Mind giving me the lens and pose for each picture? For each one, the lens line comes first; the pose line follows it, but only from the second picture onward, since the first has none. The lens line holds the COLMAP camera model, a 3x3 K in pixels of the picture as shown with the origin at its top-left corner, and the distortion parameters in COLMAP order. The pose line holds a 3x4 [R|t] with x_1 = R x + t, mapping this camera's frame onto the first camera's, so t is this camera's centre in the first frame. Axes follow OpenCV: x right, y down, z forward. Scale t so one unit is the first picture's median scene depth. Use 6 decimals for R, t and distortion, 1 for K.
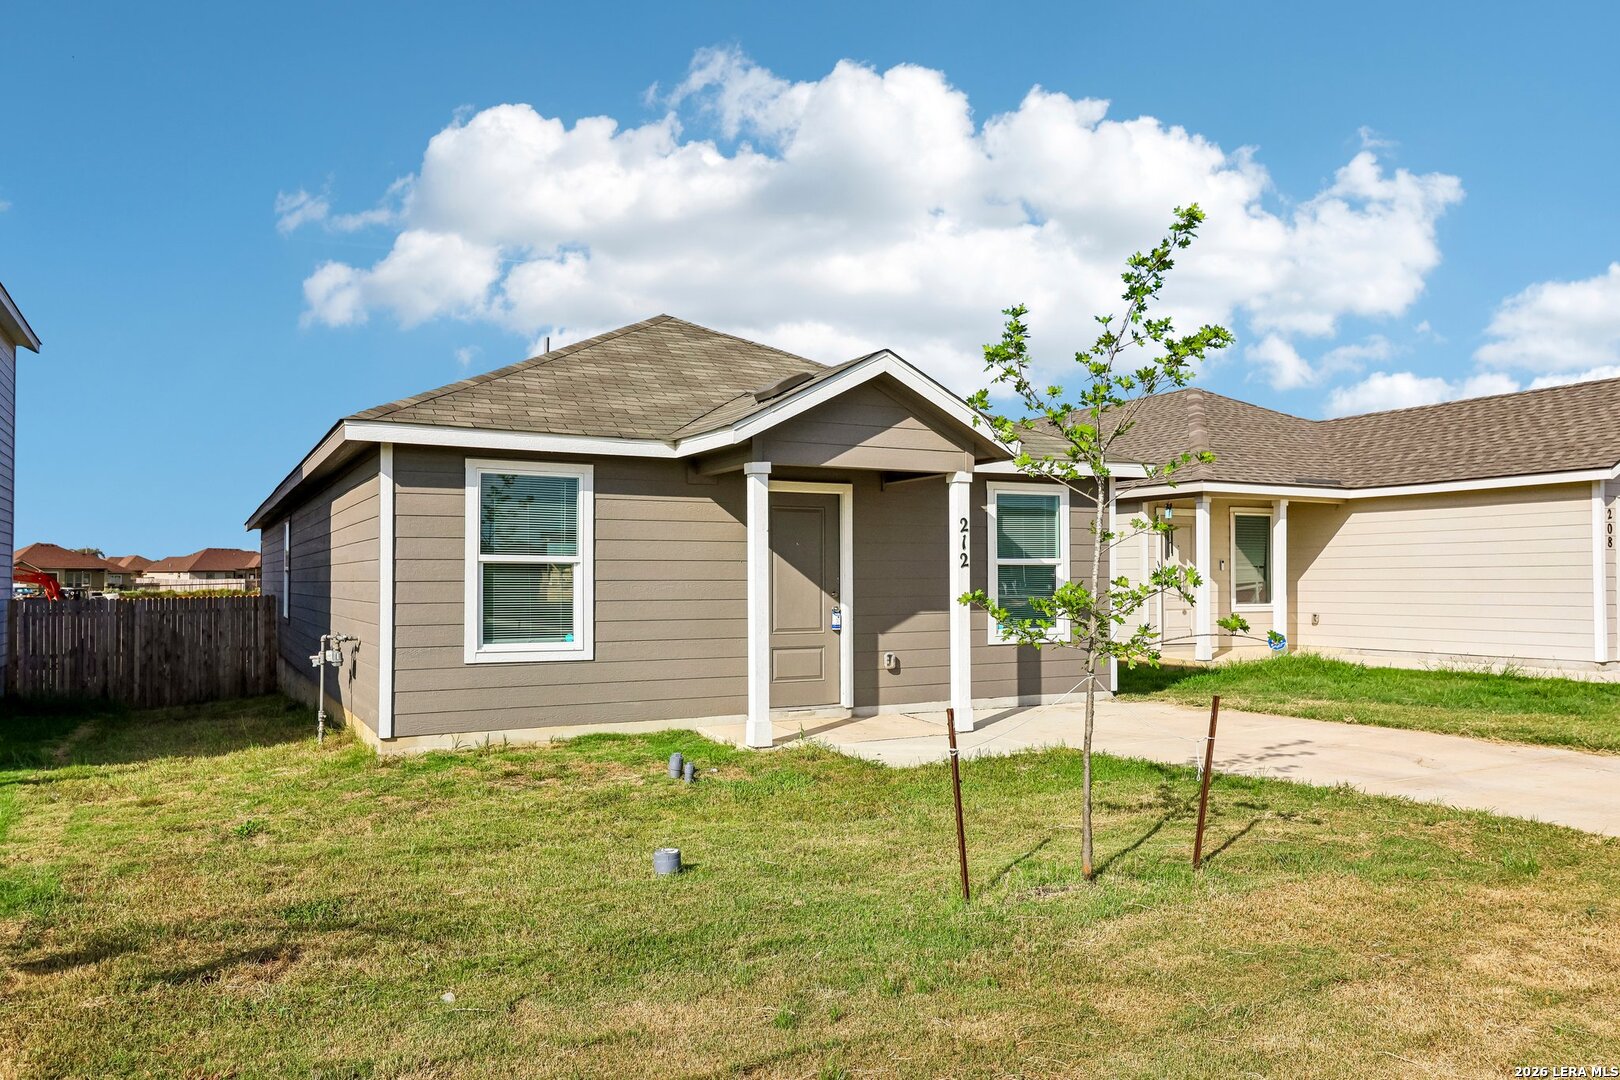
lens RADIAL K [[1128.2, 0, 766.0], [0, 1128.2, 485.9], [0, 0, 1]] dist [0.012713, -0.002433]
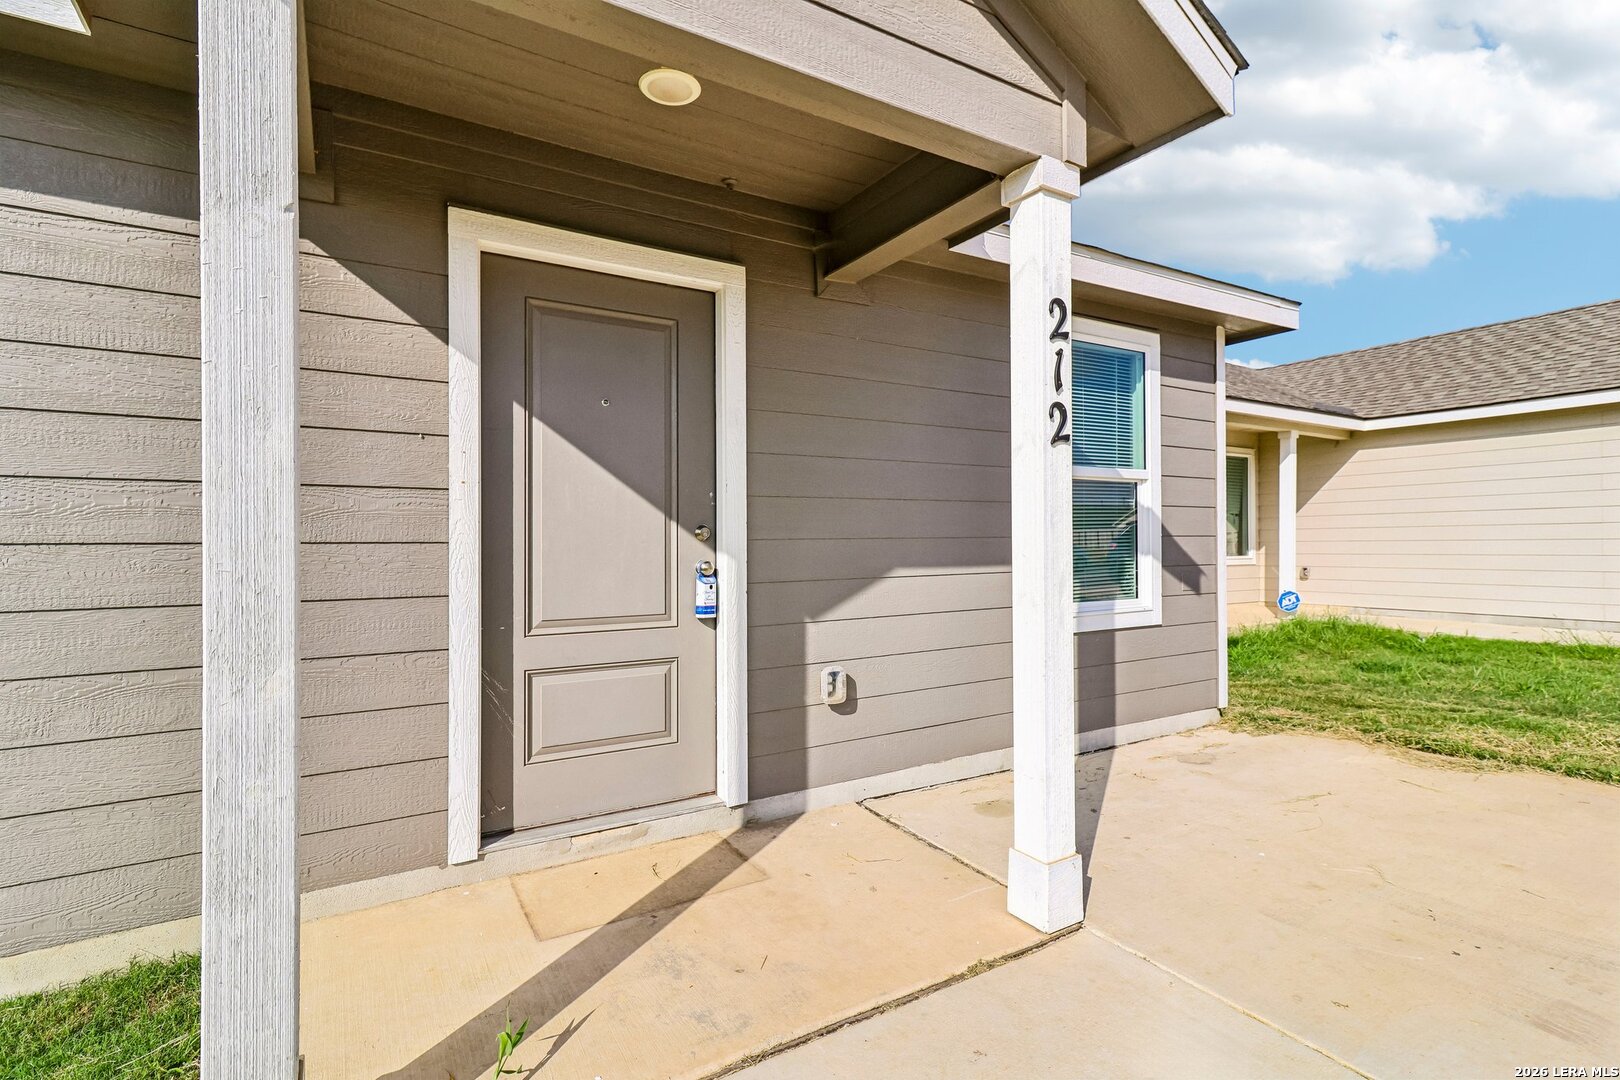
lens RADIAL K [[797.9, 0, 804.9], [0, 797.9, 514.0], [0, 0, 1]] dist [0.011056, 0.000750]
pose [[0.995097, -0.000383, 0.098899, 0.068551], [-0.004075, 0.998985, 0.044870, 0.075665], [-0.098816, -0.045053, 0.994085, 0.699278]]
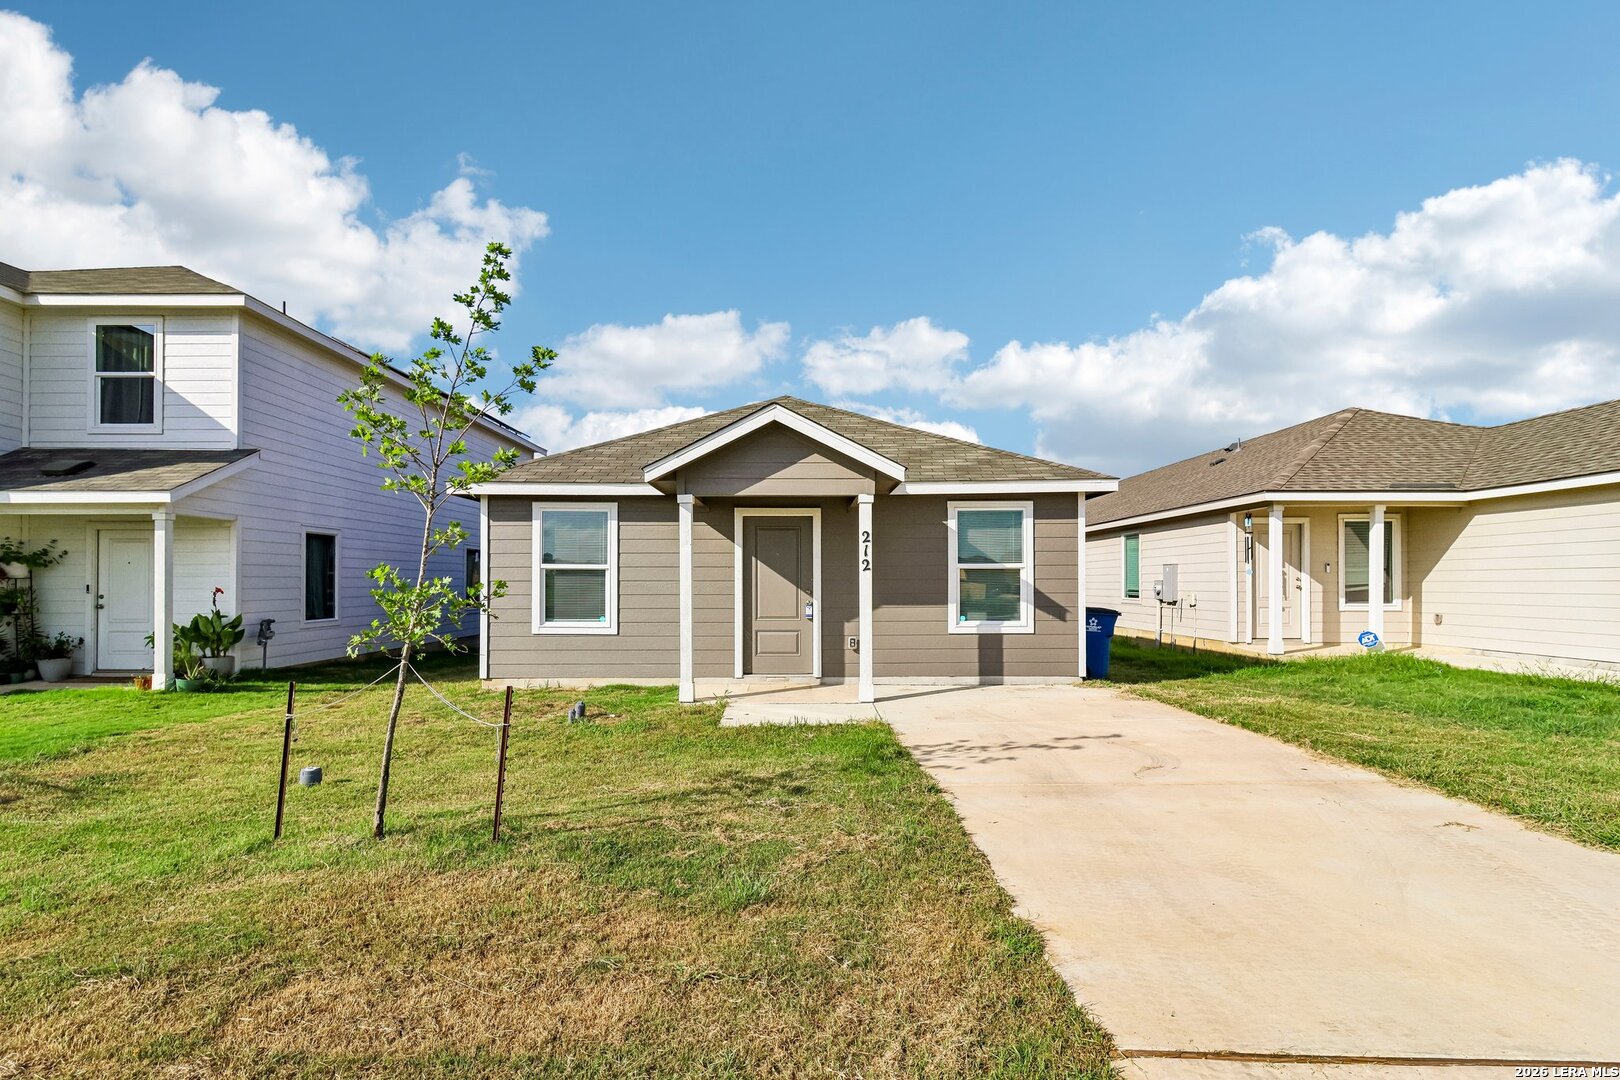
lens RADIAL K [[748.1, 0, 780.7], [0, 748.1, 534.2], [0, 0, 1]] dist [-0.002223, 0.000243]
pose [[0.891511, -0.027081, -0.452188, 0.426170], [0.036338, 0.999270, 0.011798, 0.016965], [0.451538, -0.026950, 0.891845, 0.202446]]
